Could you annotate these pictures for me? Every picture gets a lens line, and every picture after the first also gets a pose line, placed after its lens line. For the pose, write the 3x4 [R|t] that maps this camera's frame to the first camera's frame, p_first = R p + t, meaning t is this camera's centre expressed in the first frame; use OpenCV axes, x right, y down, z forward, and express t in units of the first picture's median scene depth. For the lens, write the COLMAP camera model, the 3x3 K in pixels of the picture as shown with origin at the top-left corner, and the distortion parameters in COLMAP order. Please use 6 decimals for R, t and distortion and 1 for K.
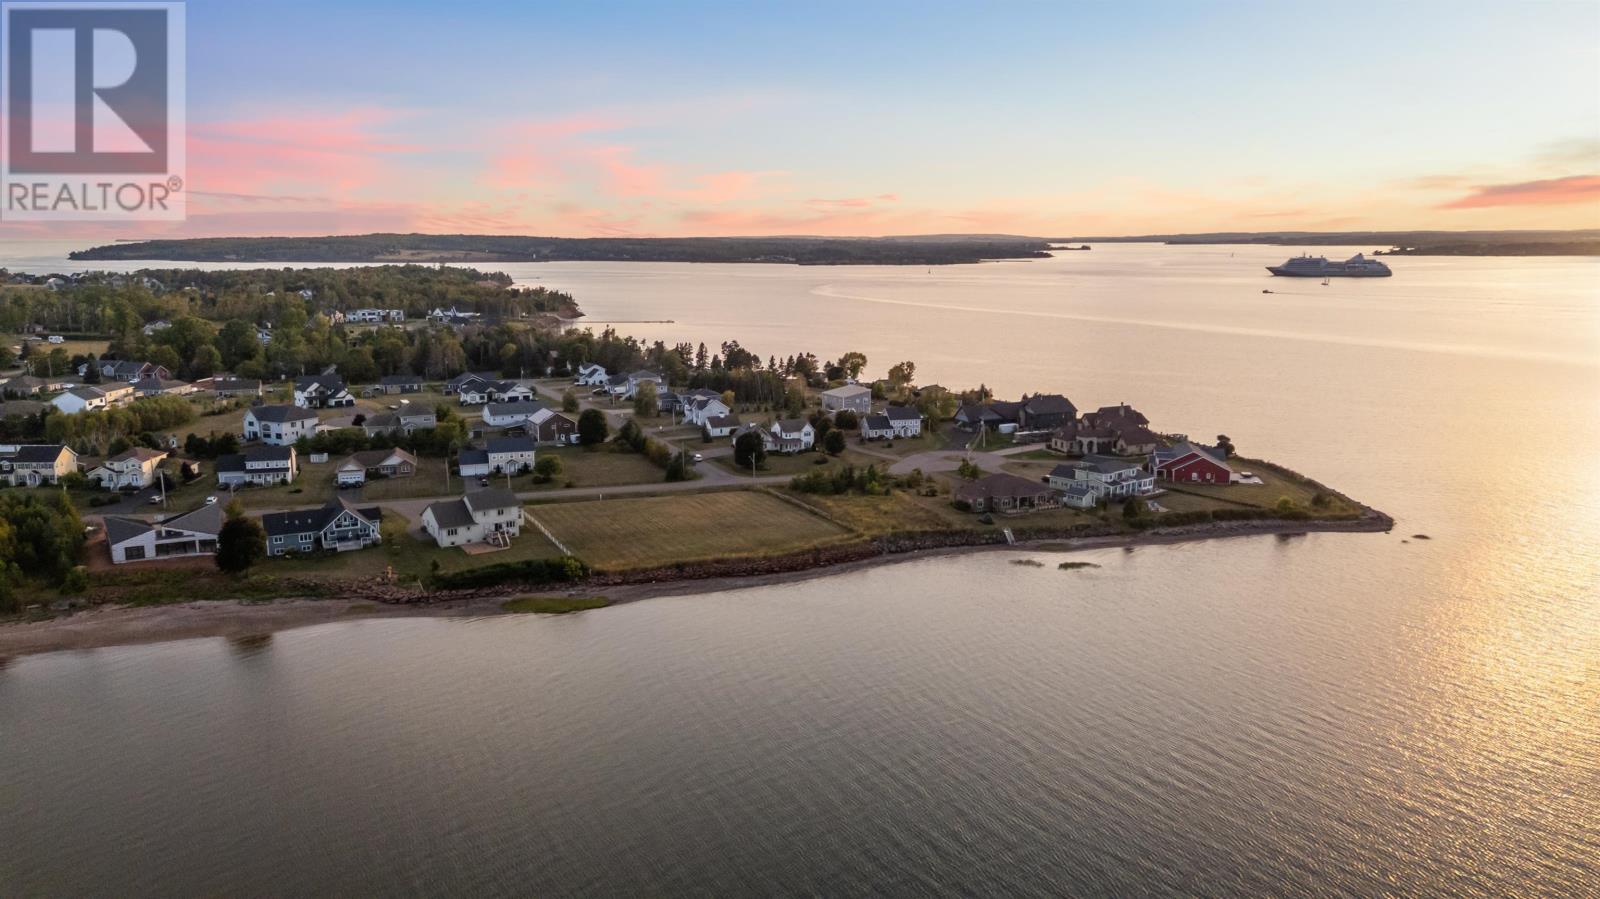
lens RADIAL K [[1163.4, 0, 800.0], [0, 1163.4, 449.5], [0, 0, 1]] dist [0.071189, -0.064318]
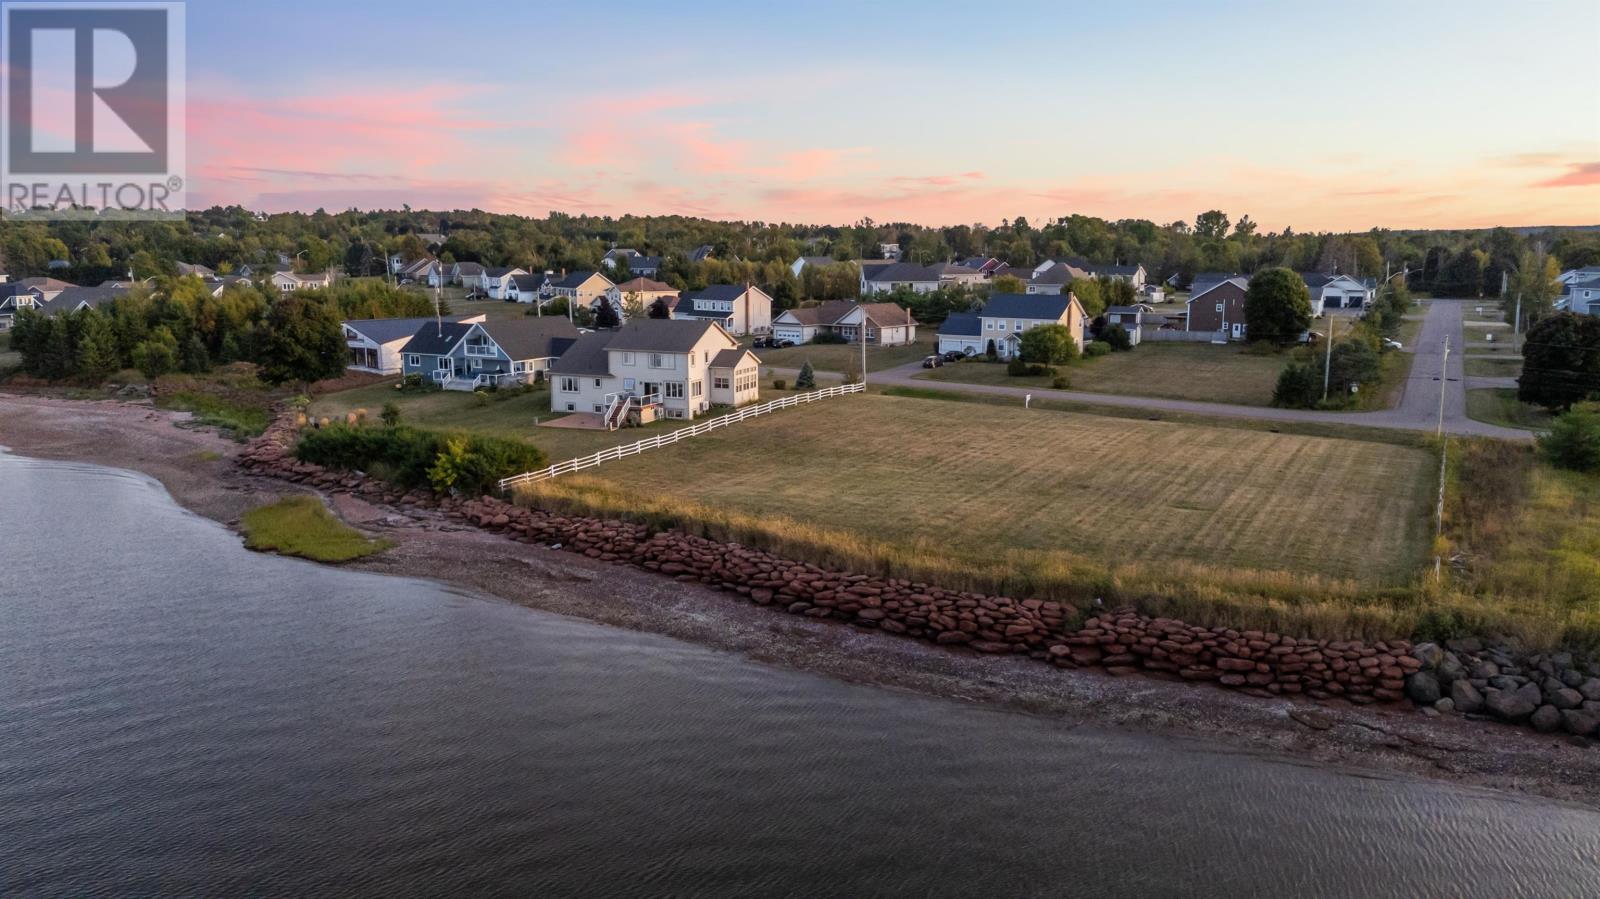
lens RADIAL K [[1168.5, 0, 792.2], [0, 1168.5, 475.8], [0, 0, 1]] dist [0.065376, -0.071235]
pose [[0.562317, 0.162690, -0.810760, 0.120760], [-0.148888, 0.984351, 0.094259, 0.033957], [0.813408, 0.067709, 0.577740, 0.563970]]
